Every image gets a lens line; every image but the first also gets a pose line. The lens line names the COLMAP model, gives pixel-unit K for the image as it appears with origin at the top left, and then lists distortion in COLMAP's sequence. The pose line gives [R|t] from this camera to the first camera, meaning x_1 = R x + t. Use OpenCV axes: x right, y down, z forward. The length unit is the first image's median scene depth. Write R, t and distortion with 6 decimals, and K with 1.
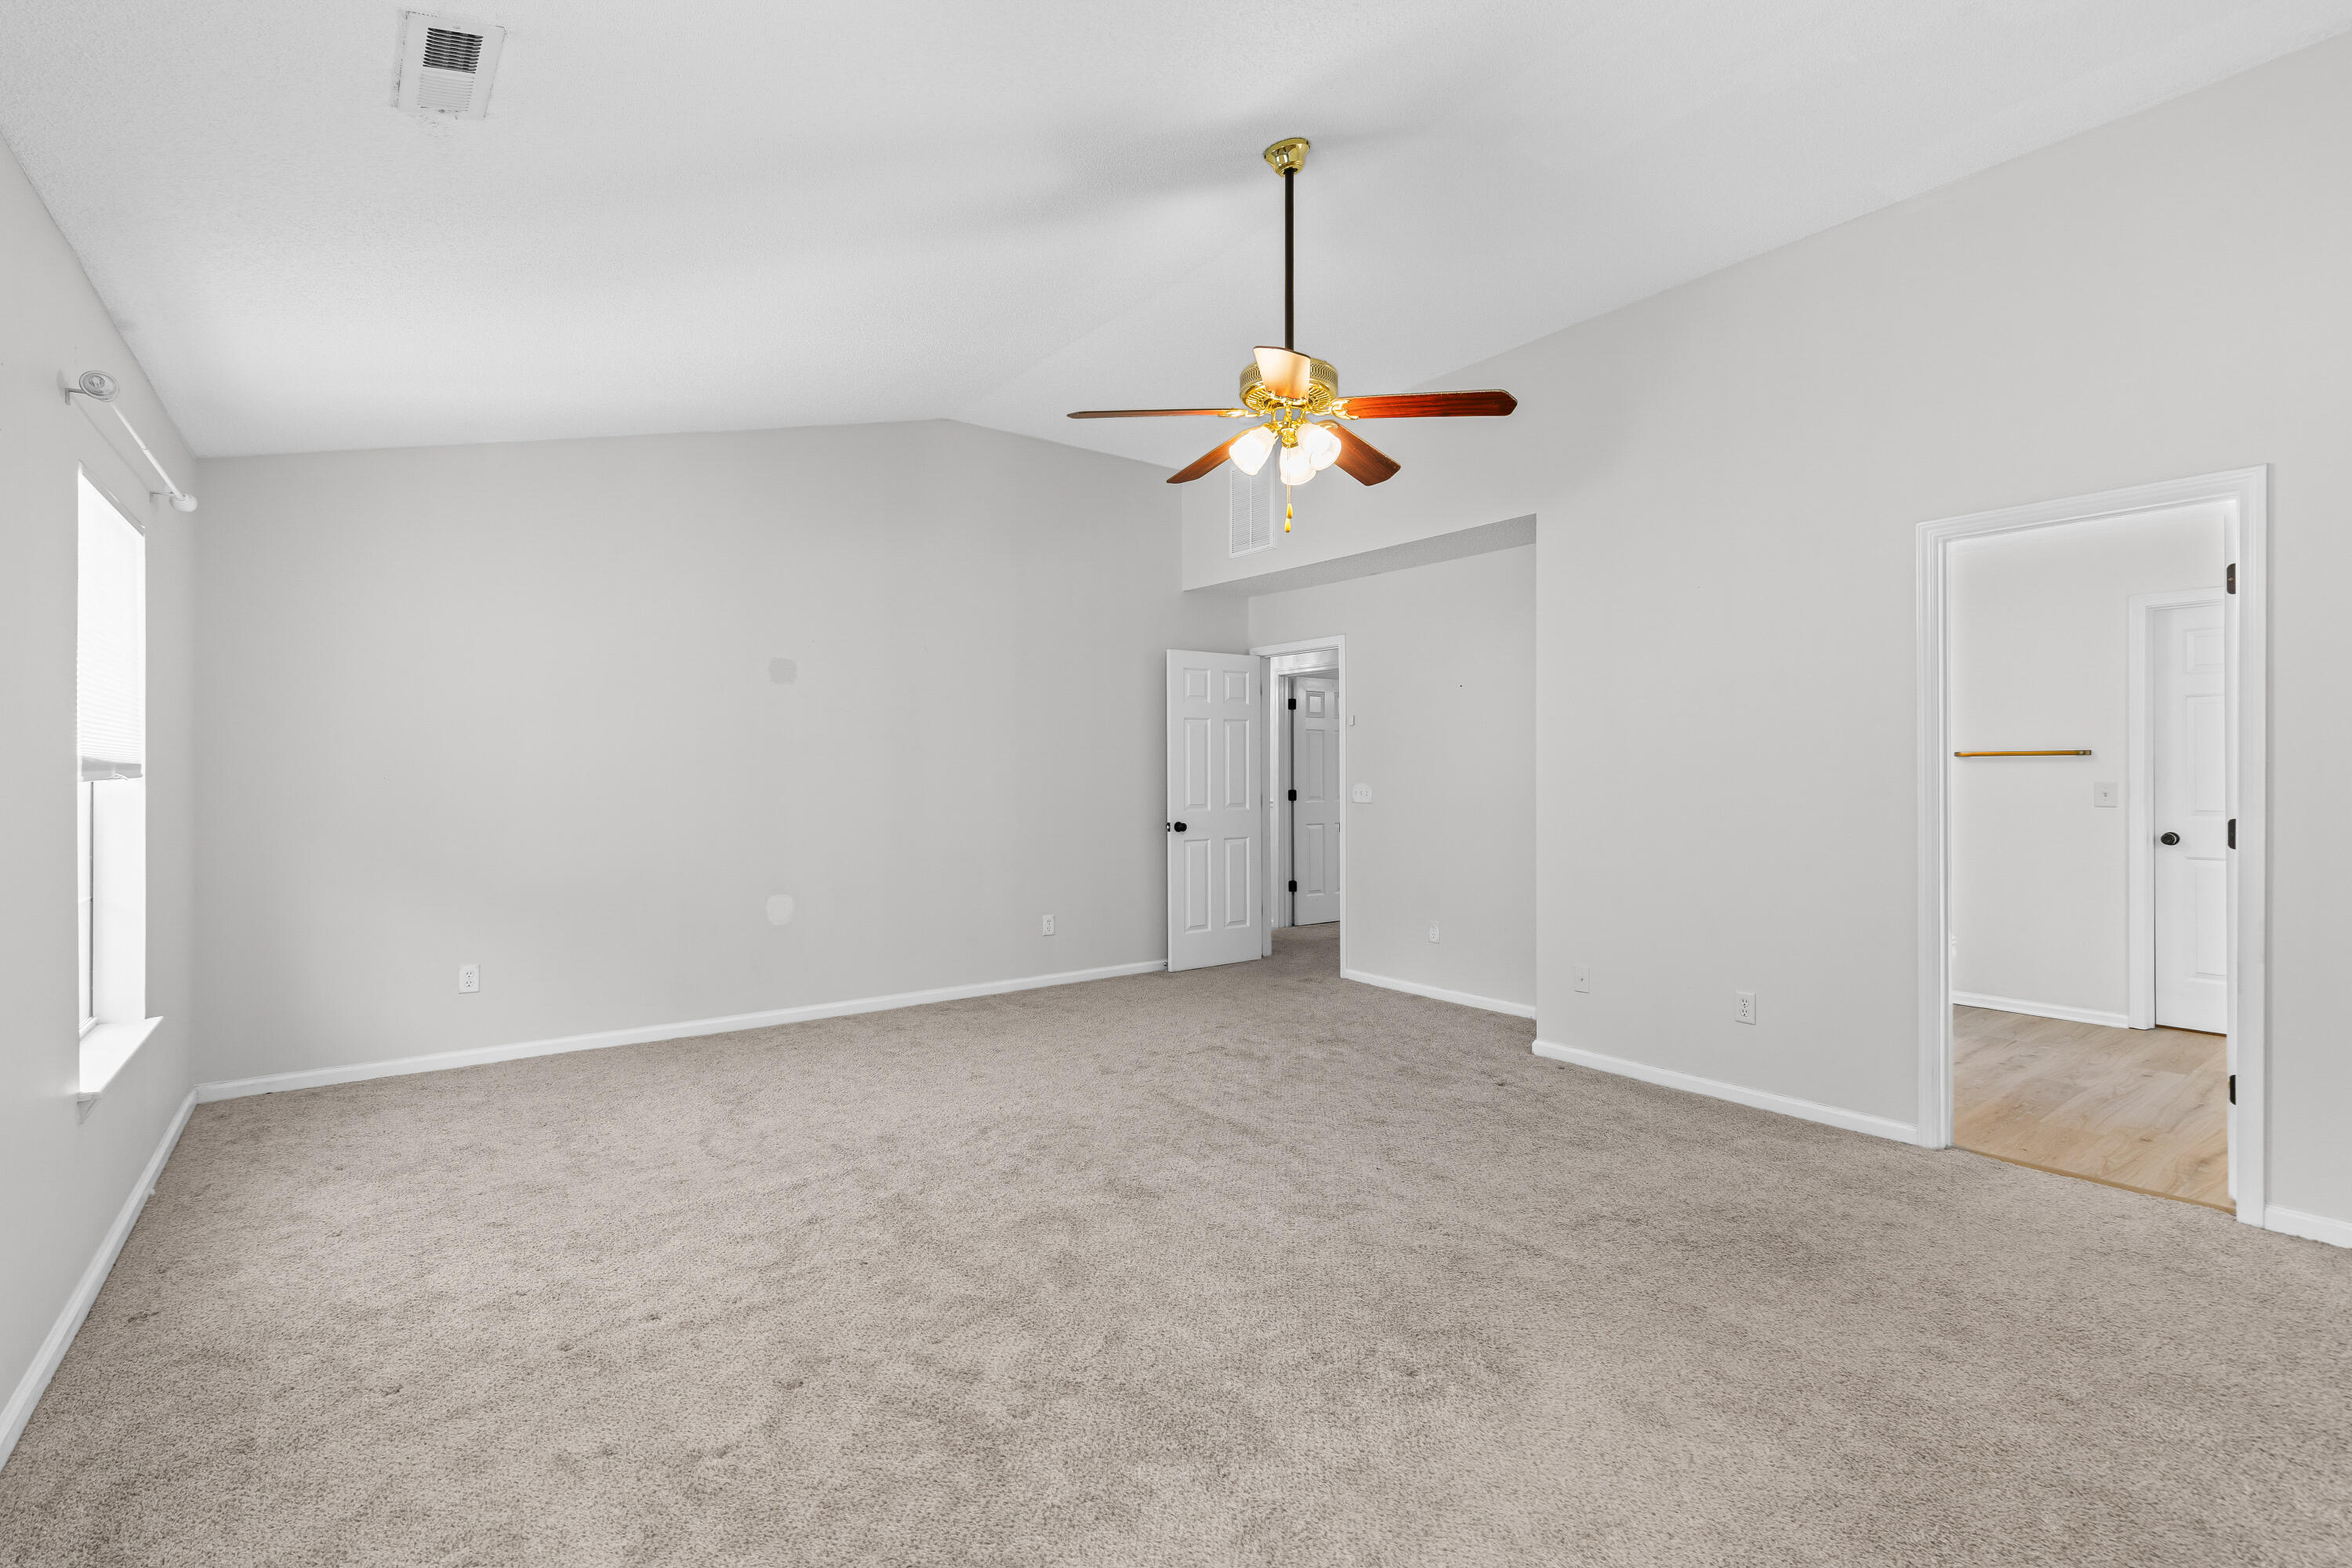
lens RADIAL K [[1080.7, 0, 1176.0], [0, 1080.7, 784.0], [0, 0, 1]] dist [-0.000164, -0.000140]
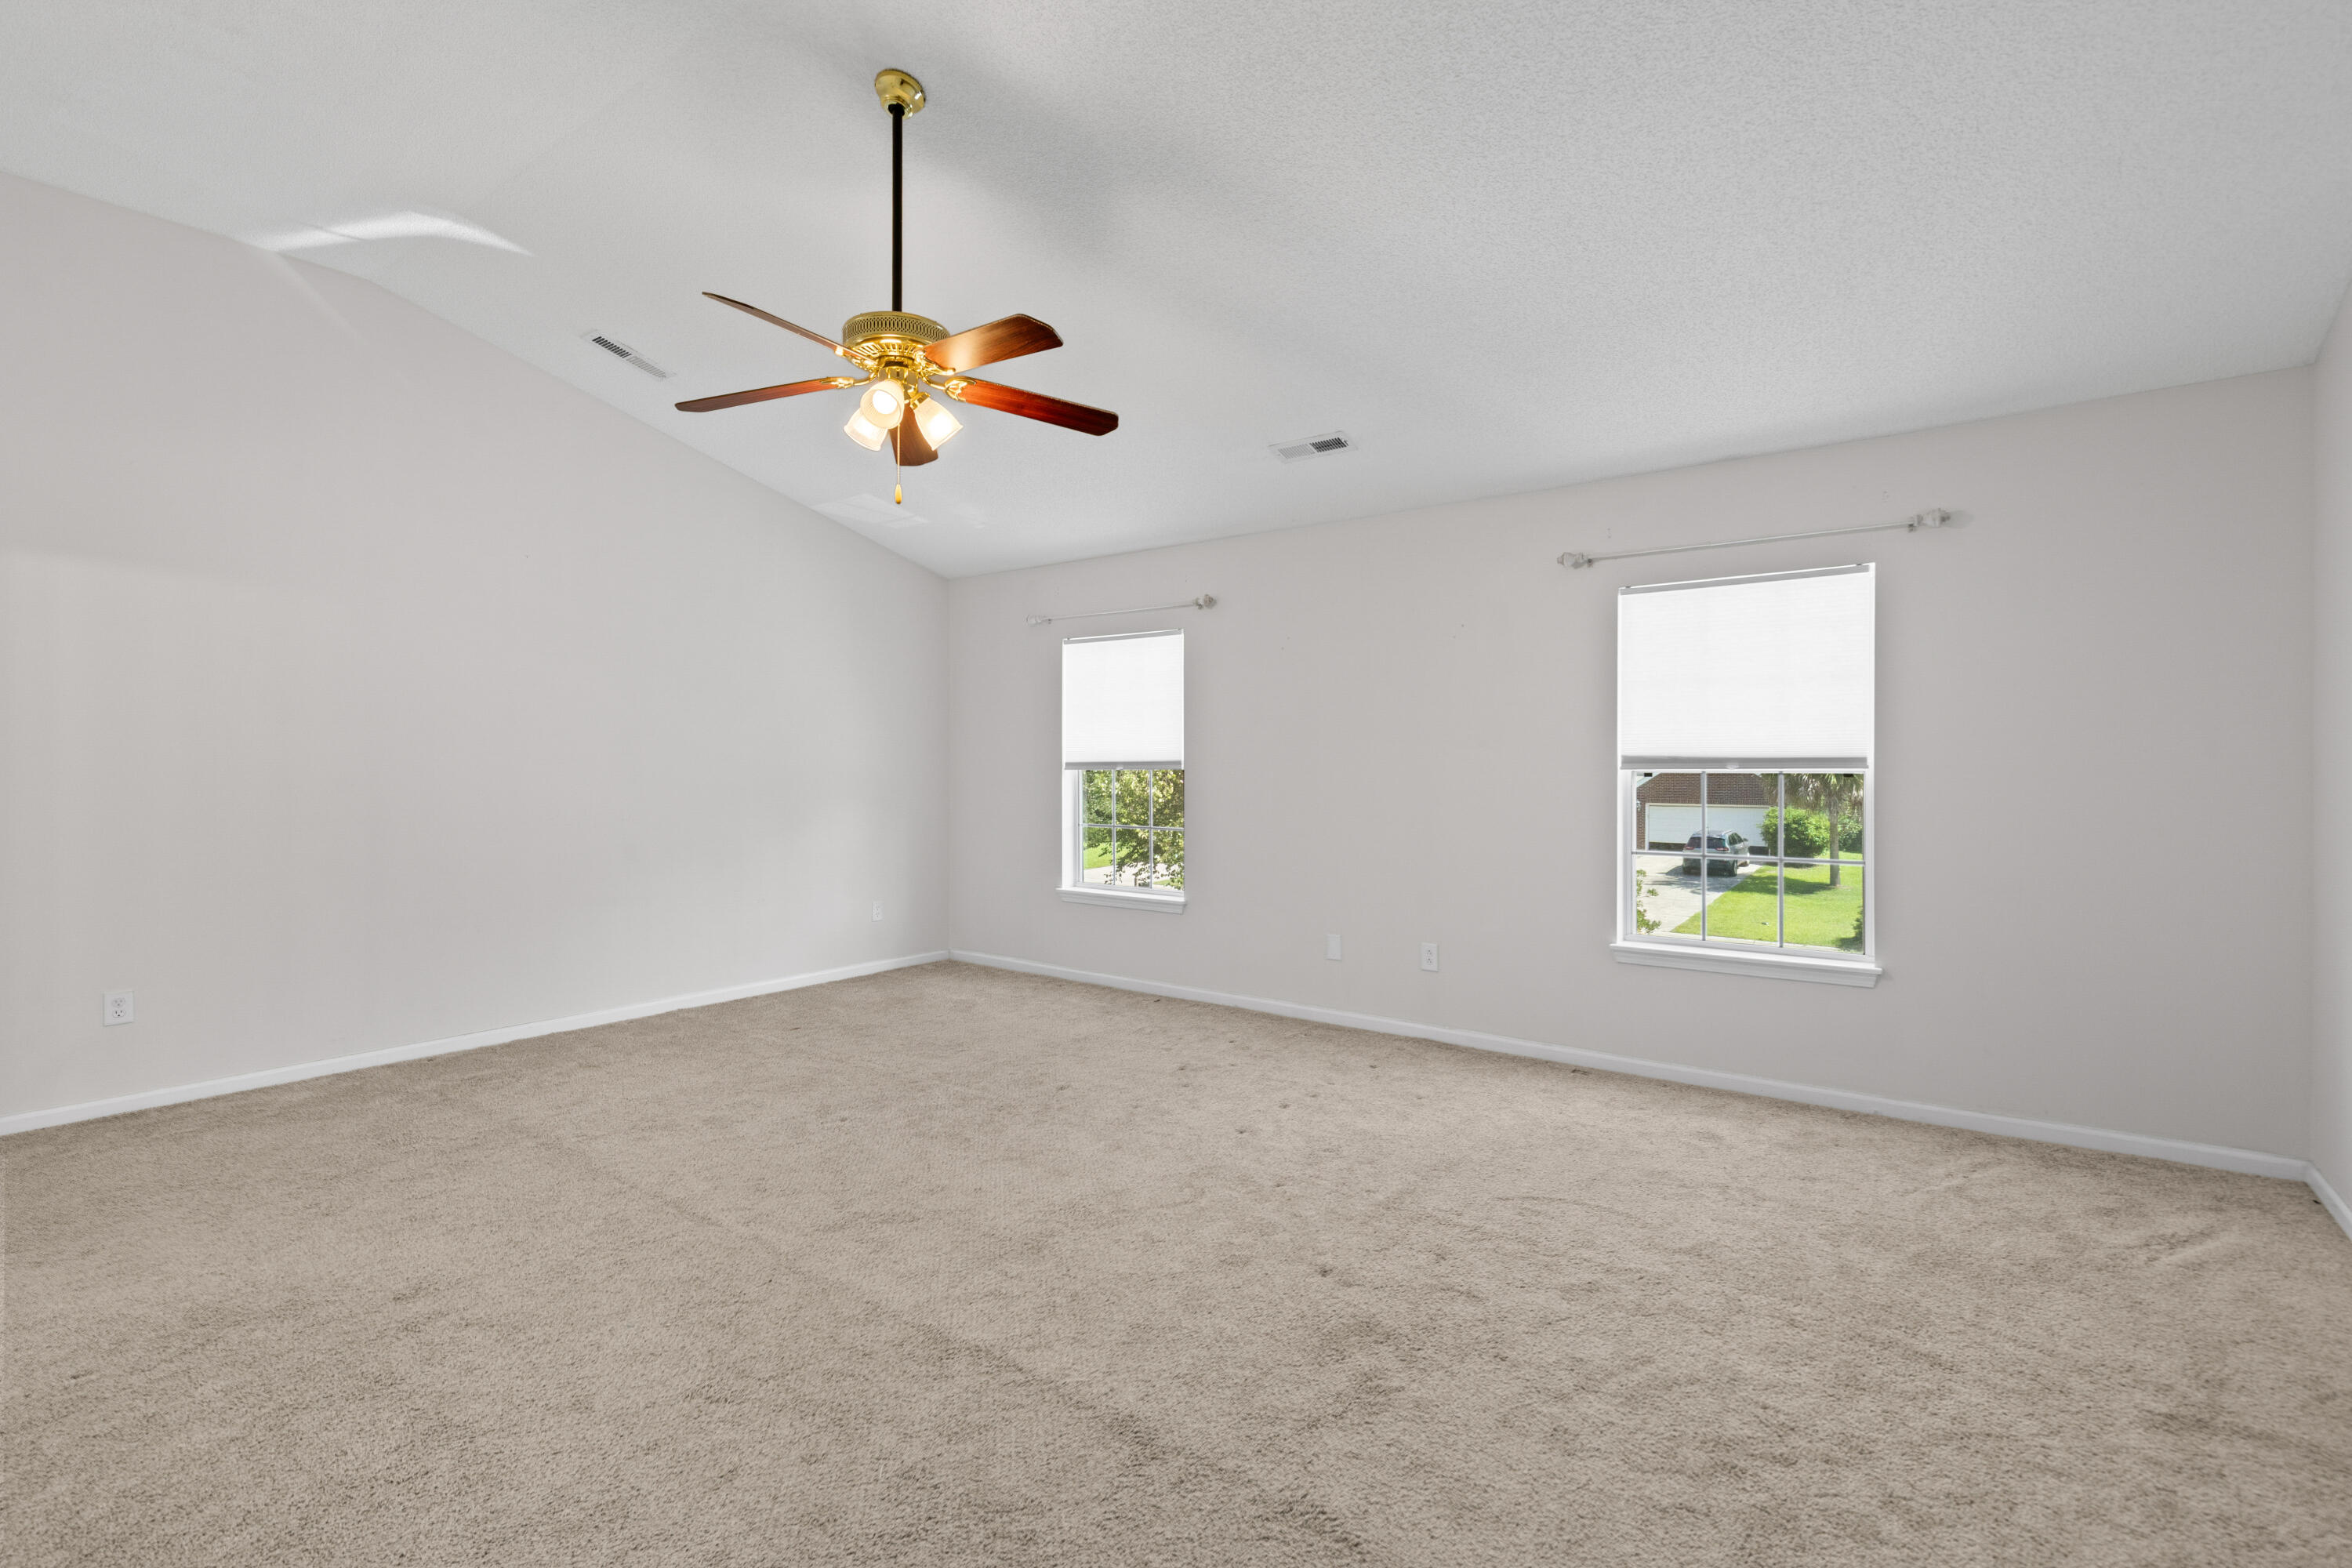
lens RADIAL K [[1071.5, 0, 1189.7], [0, 1071.5, 769.0], [0, 0, 1]] dist [0.005793, -0.000009]
pose [[-0.970848, -0.017555, -0.239052, 0.073997], [-0.018559, 0.999826, 0.001952, 0.005065], [0.238976, 0.006332, -0.971005, 1.565117]]
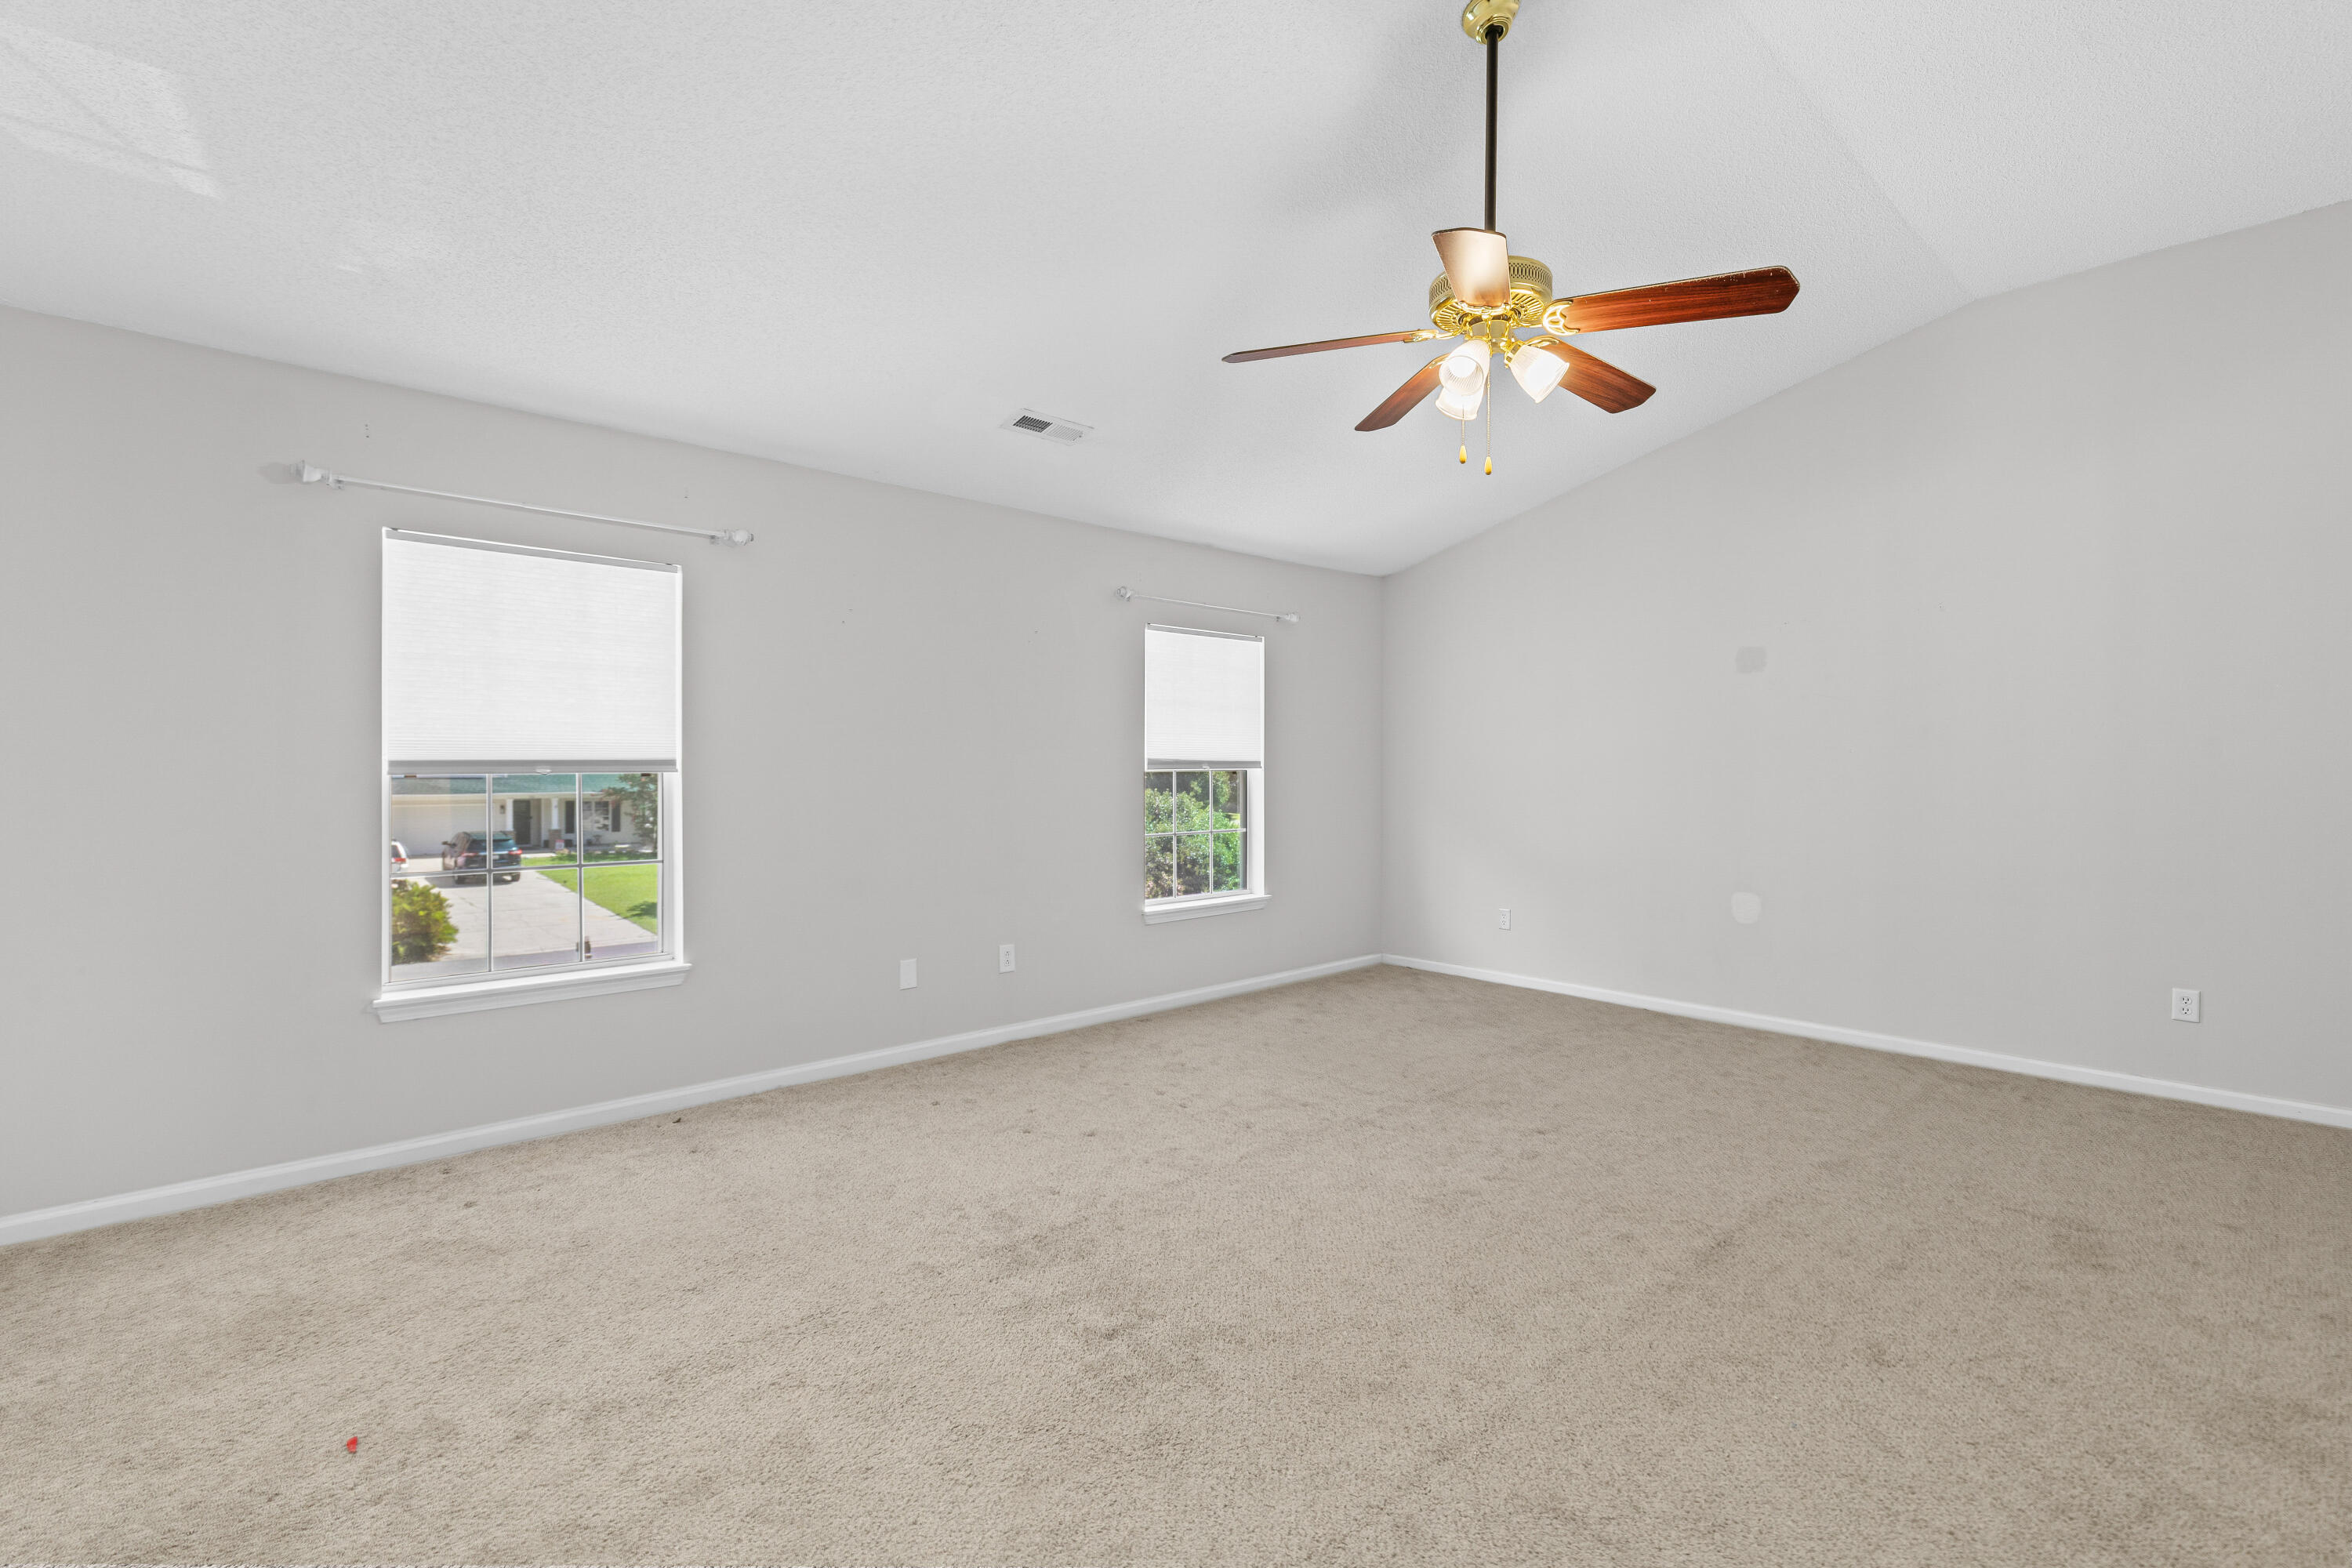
lens RADIAL K [[1071.5, 0, 1189.7], [0, 1071.5, 769.0], [0, 0, 1]] dist [0.005793, -0.000009]
pose [[0.078667, -0.001017, -0.996900, 0.730324], [-0.012496, 0.999920, -0.002006, 0.000747], [0.996823, 0.012615, 0.078648, 0.574940]]
